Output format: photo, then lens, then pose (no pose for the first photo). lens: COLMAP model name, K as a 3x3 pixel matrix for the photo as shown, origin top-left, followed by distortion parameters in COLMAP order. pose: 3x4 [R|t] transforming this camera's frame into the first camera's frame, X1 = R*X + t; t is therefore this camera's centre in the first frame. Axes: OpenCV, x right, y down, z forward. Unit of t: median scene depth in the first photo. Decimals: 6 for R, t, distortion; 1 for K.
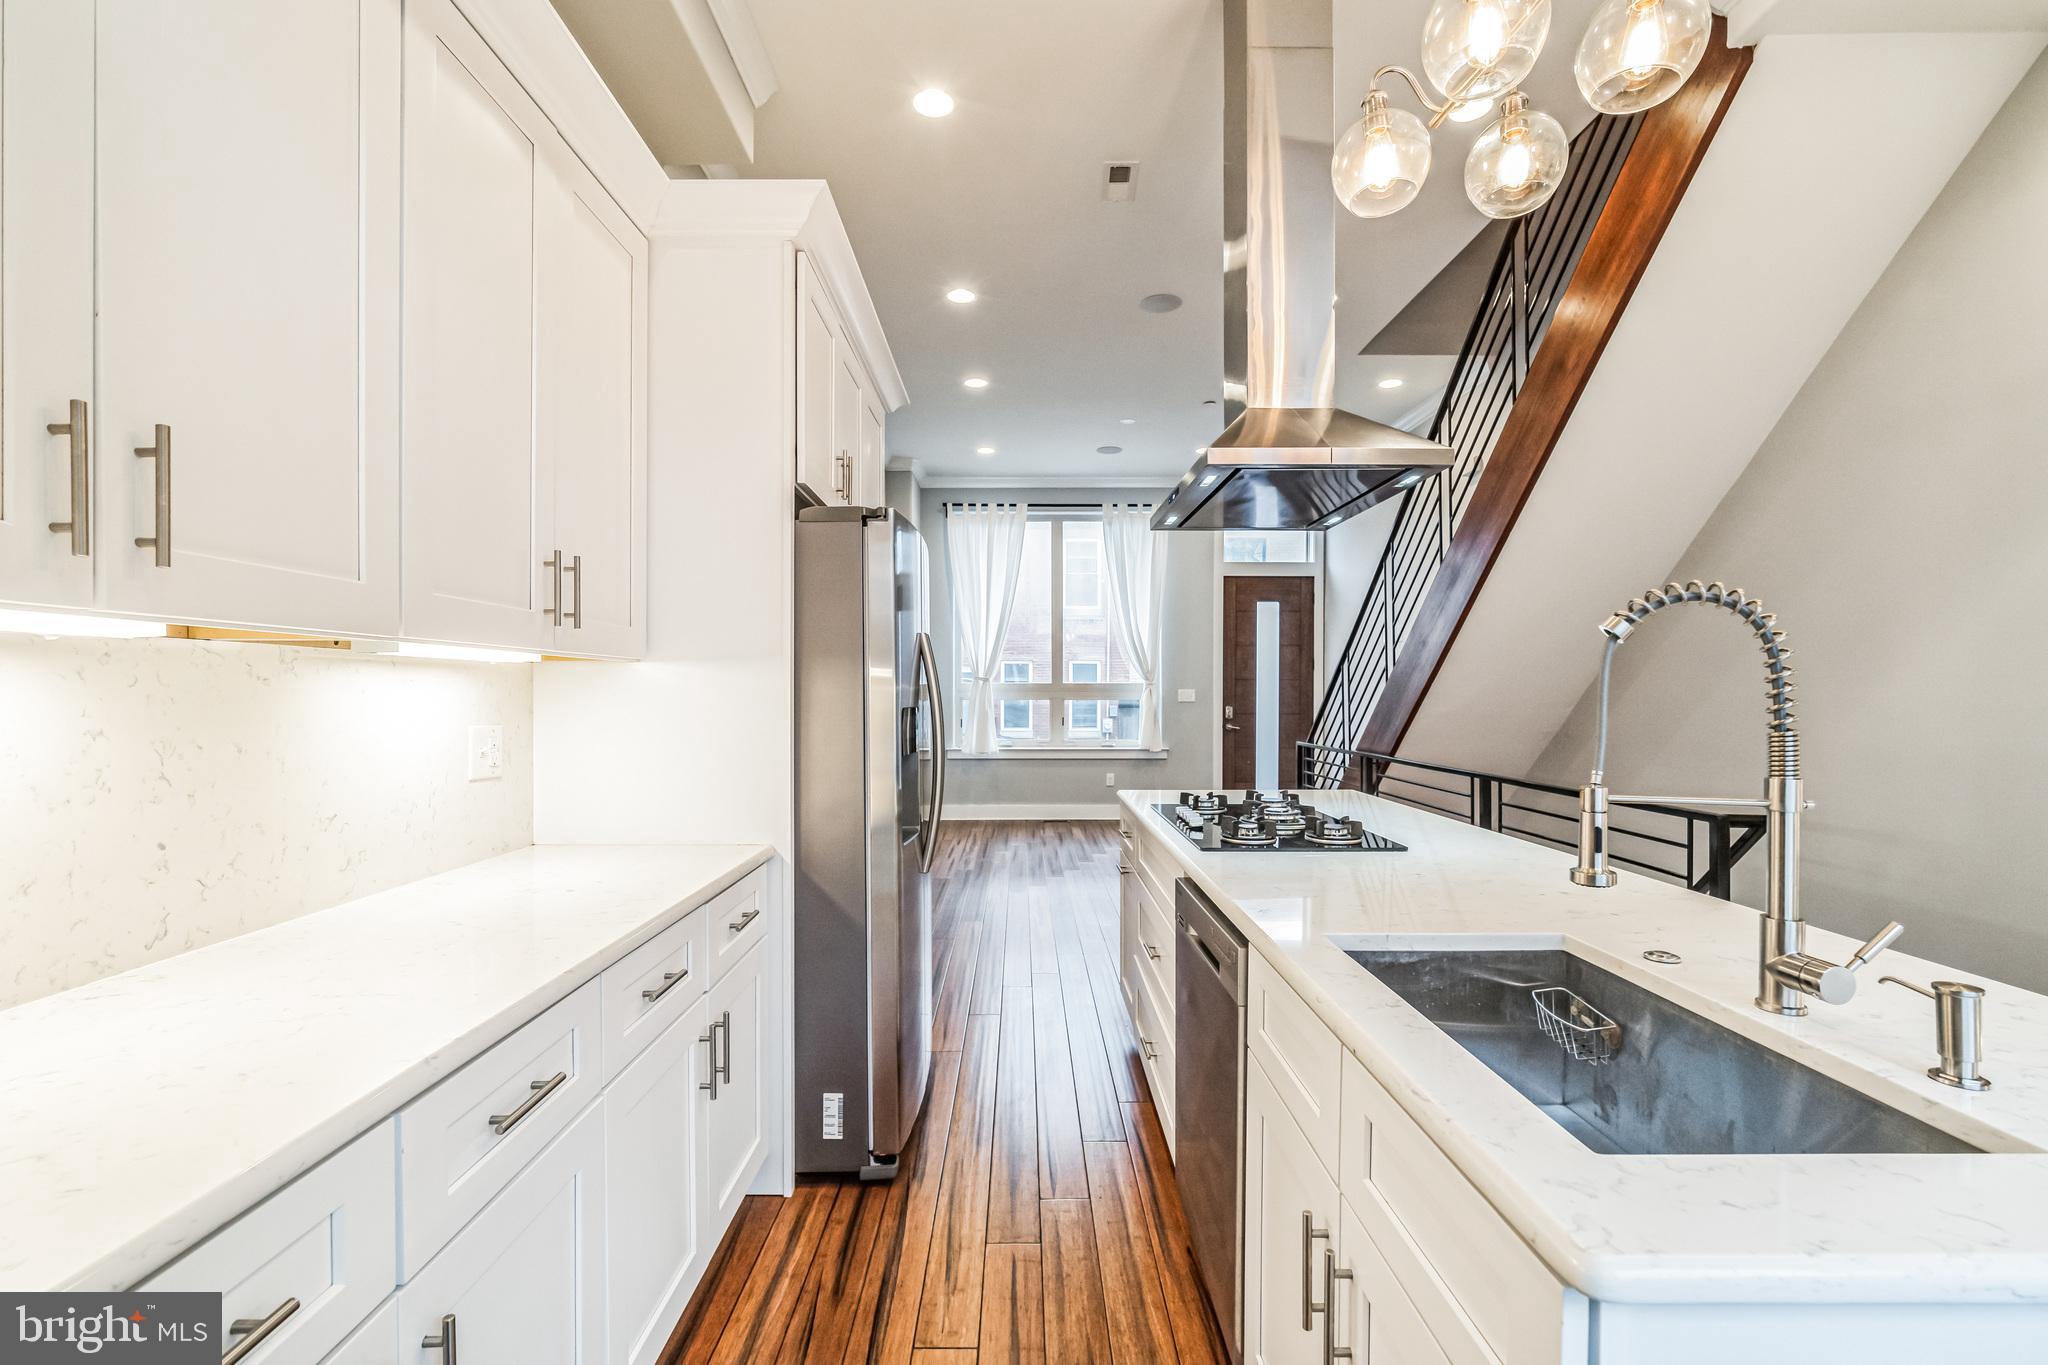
lens RADIAL K [[903.9, 0, 1018.6], [0, 903.9, 705.2], [0, 0, 1]] dist [-0.017169, 0.003872]
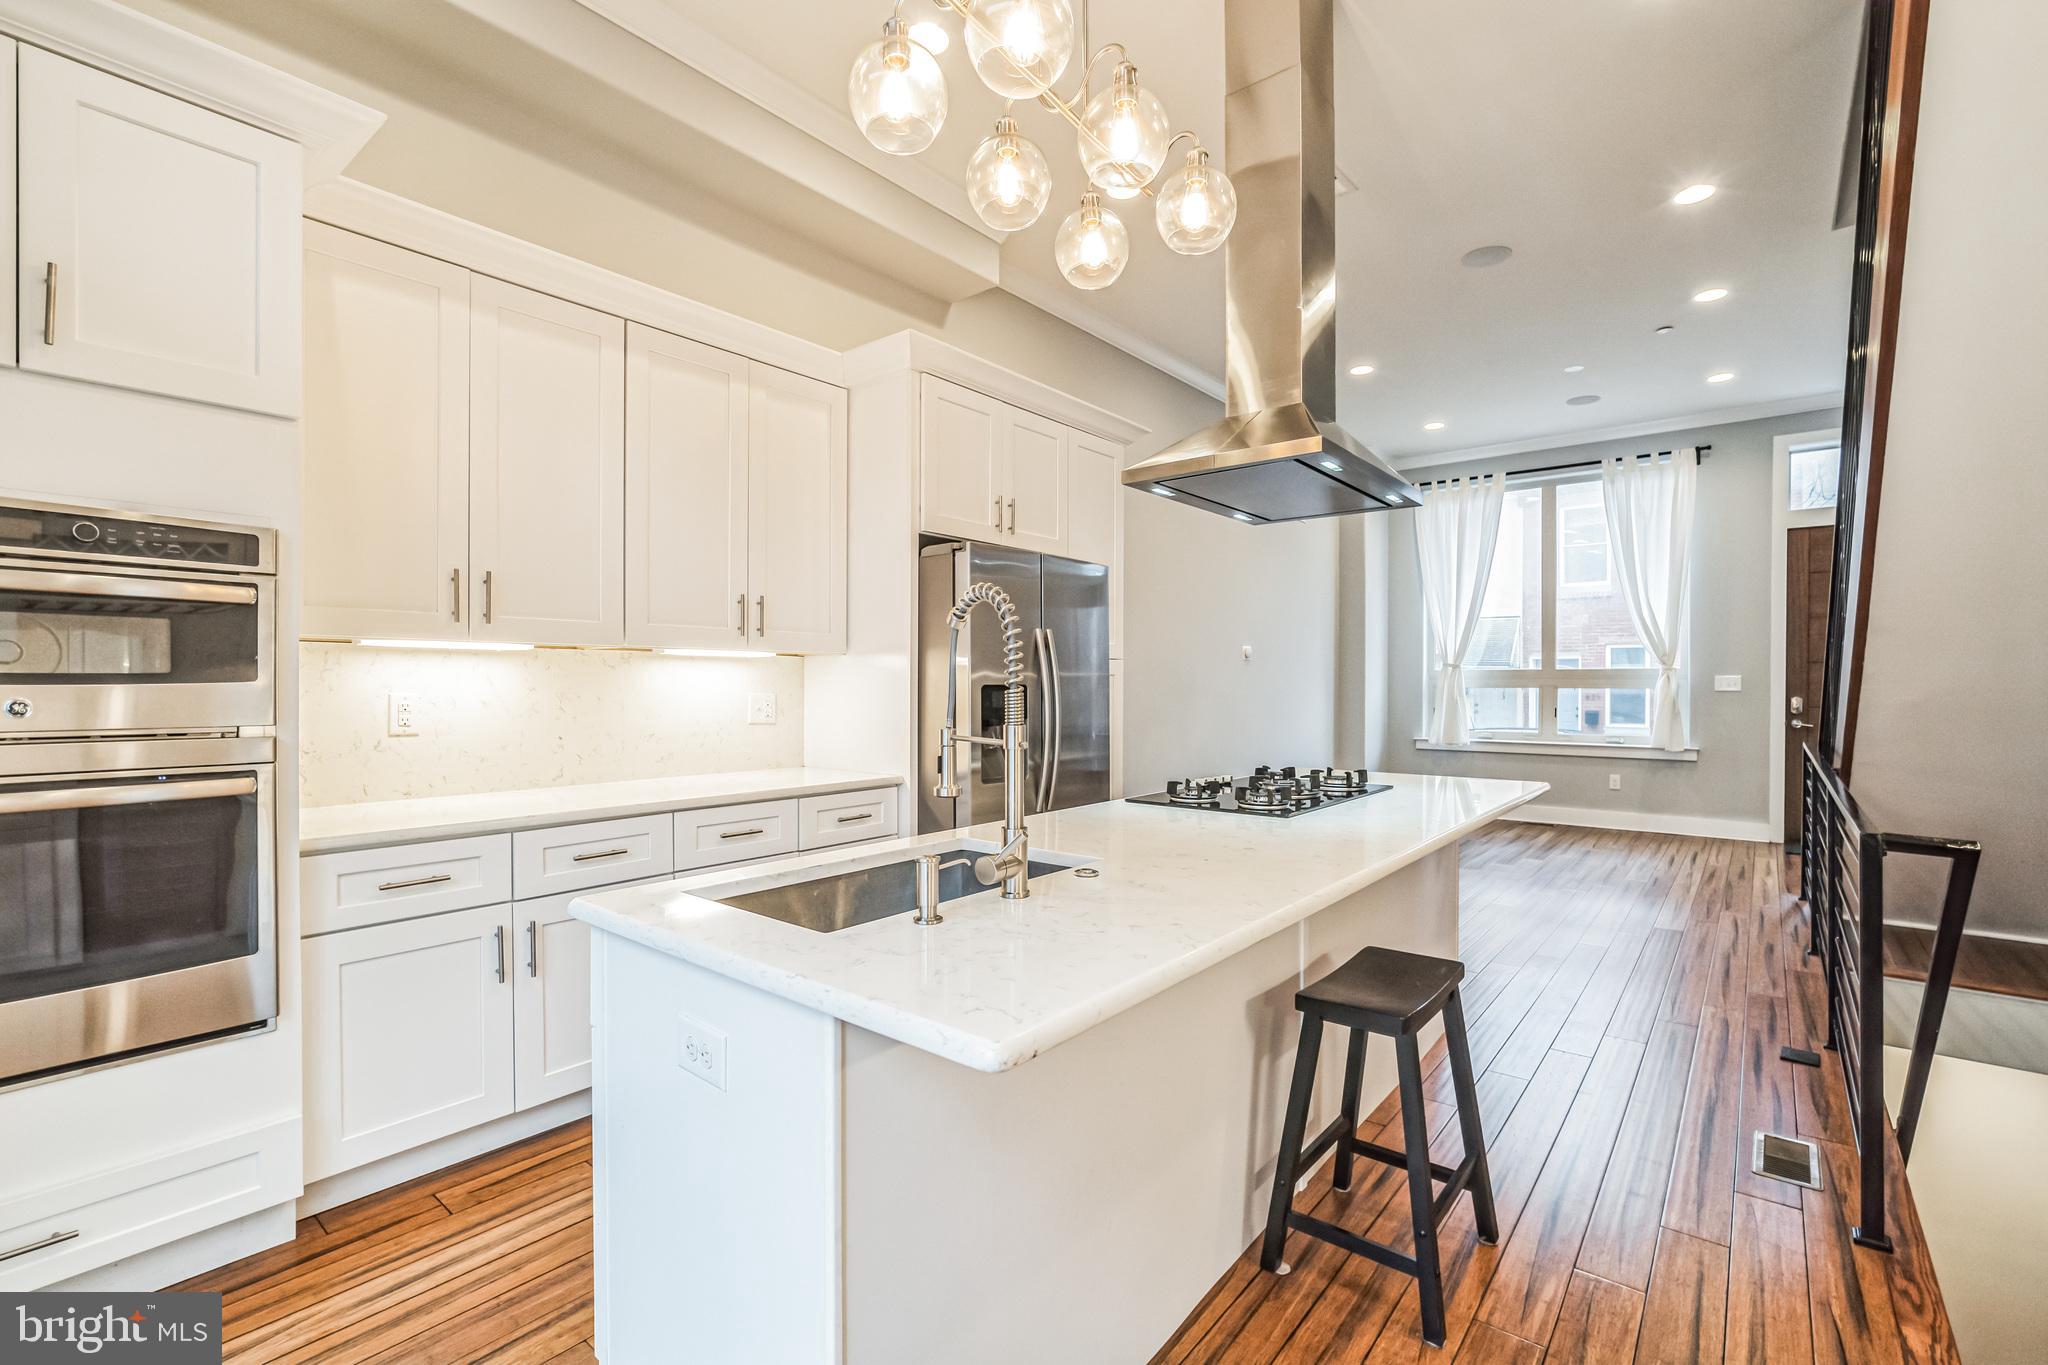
lens RADIAL K [[903.9, 0, 1021.8], [0, 903.9, 688.5], [0, 0, 1]] dist [-0.017169, 0.003872]
pose [[0.767406, 0.004730, -0.641144, 0.579735], [-0.010222, 0.999936, -0.004859, 0.011009], [0.641080, 0.010282, 0.767405, -0.015294]]
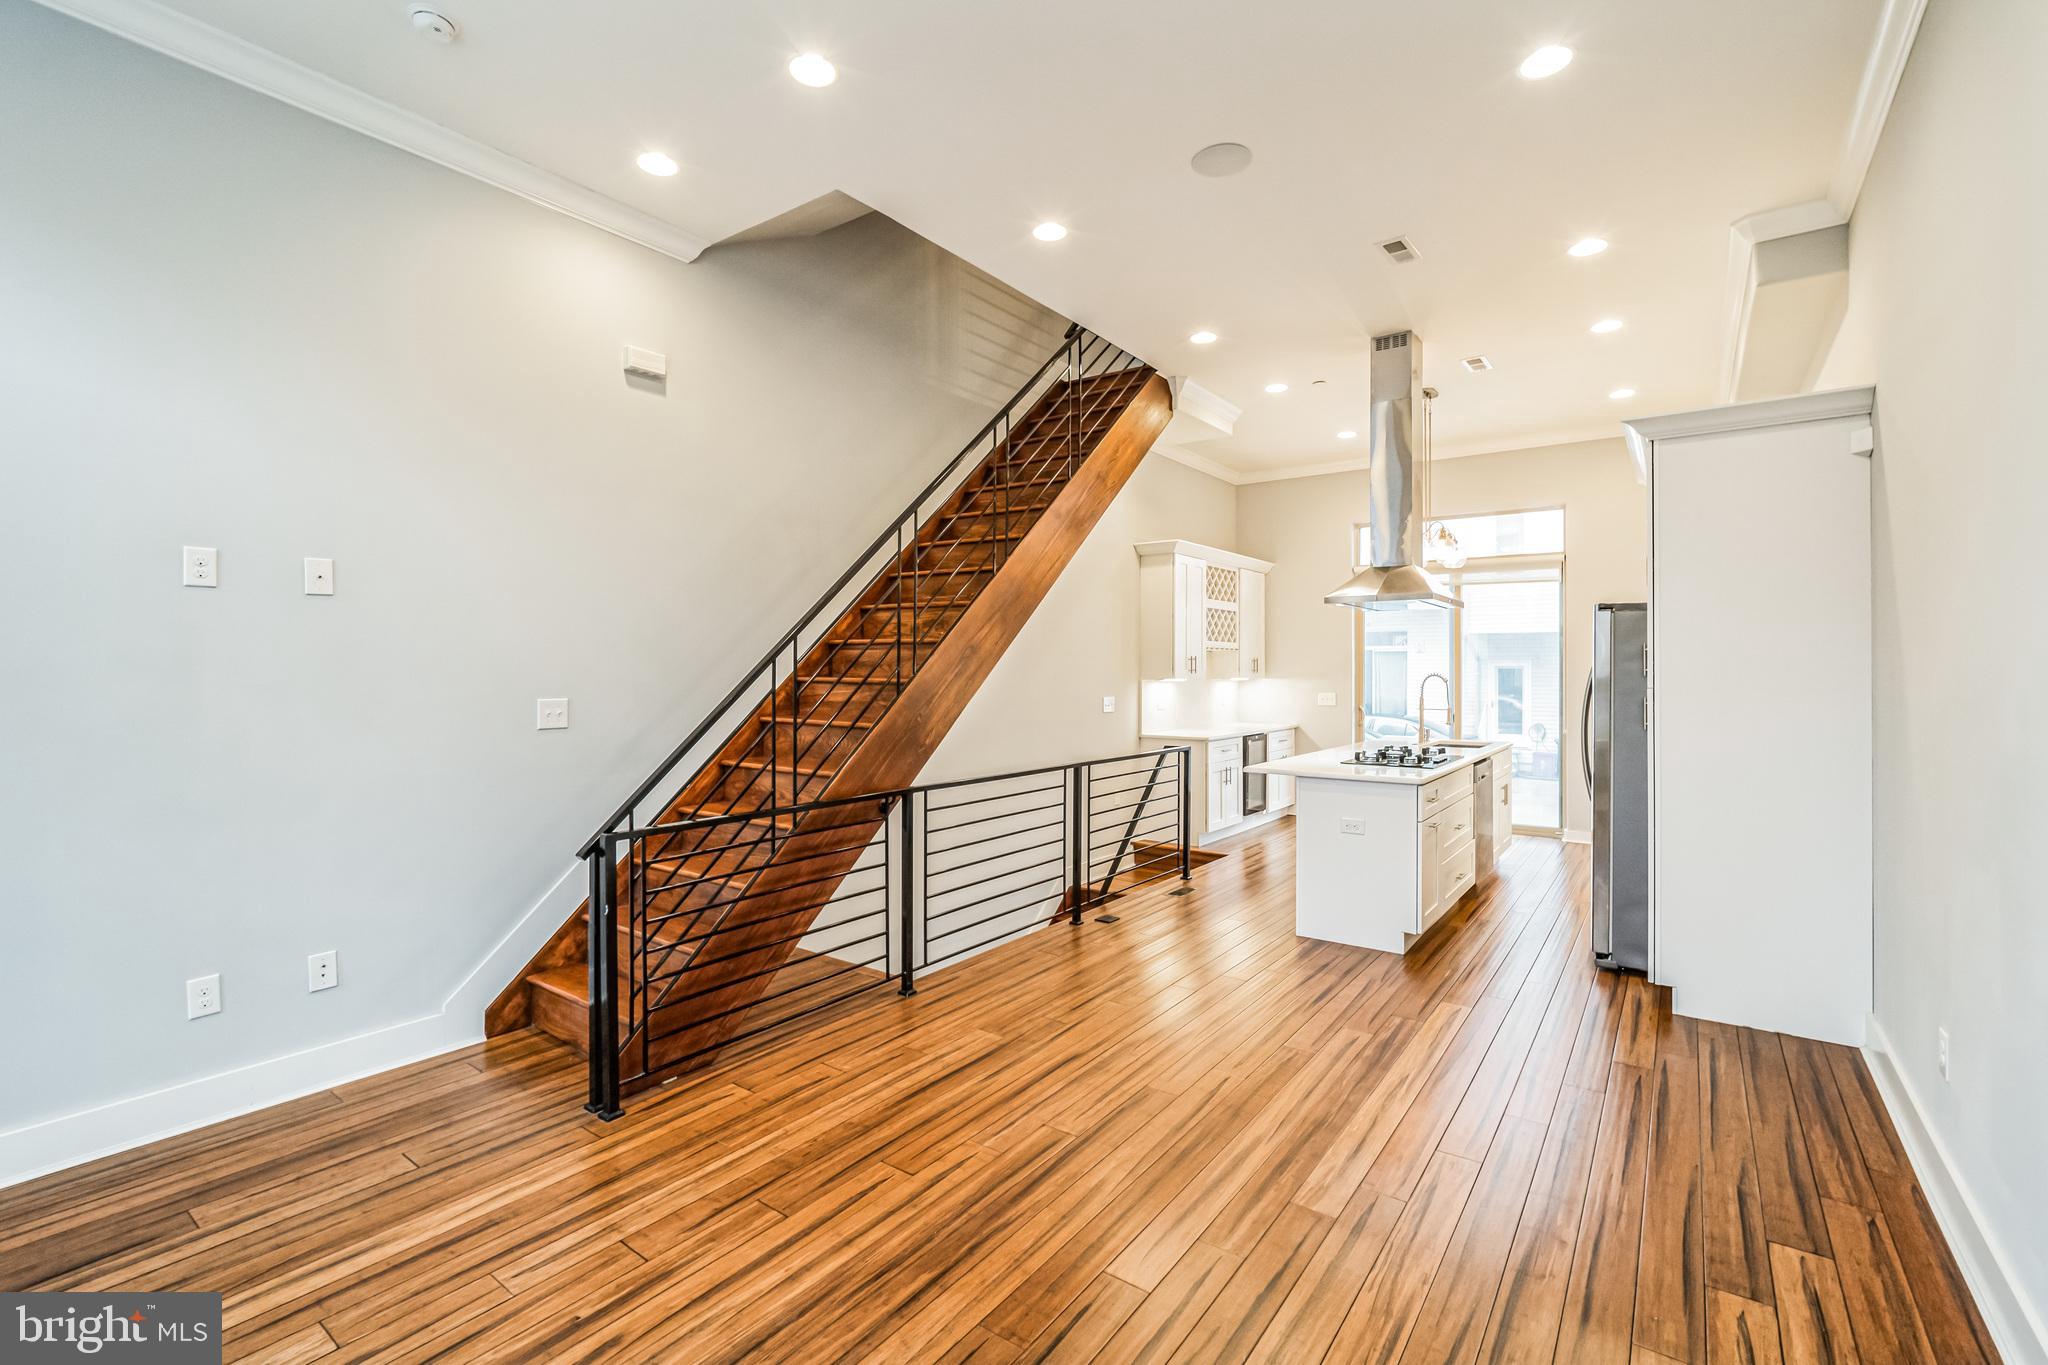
lens RADIAL K [[903.9, 0, 1012.9], [0, 903.9, 670.0], [0, 0, 1]] dist [-0.017169, 0.003872]
pose [[-0.799632, -0.001384, 0.600489, -0.184916], [0.006652, 0.999916, 0.011162, -0.078200], [-0.600454, 0.012920, -0.799555, 2.454033]]
